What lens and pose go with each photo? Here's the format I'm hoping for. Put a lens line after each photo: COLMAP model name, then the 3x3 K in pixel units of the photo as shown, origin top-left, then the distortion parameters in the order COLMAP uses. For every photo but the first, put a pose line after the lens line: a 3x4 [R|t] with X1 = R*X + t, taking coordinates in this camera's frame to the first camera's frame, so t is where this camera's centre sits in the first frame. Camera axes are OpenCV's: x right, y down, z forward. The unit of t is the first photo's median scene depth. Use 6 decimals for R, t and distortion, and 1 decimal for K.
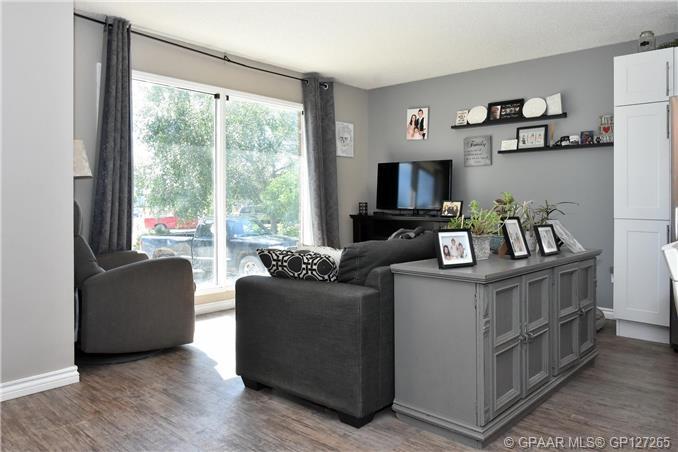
lens RADIAL K [[493.5, 0, 350.1], [0, 493.5, 207.3], [0, 0, 1]] dist [-0.001754, 0.006012]
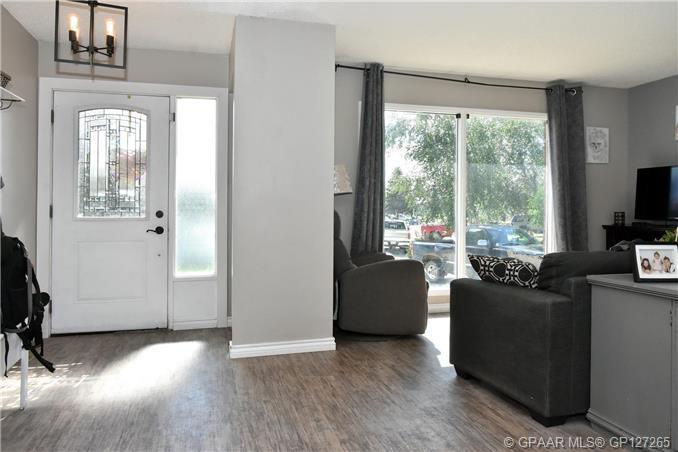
lens RADIAL K [[493.5, 0, 350.1], [0, 493.5, 207.3], [0, 0, 1]] dist [-0.001754, 0.006012]
pose [[0.852883, -0.006362, -0.522064, 0.171107], [-0.002481, 0.999865, -0.016238, -0.005044], [0.522097, 0.015144, 0.852752, -0.106289]]
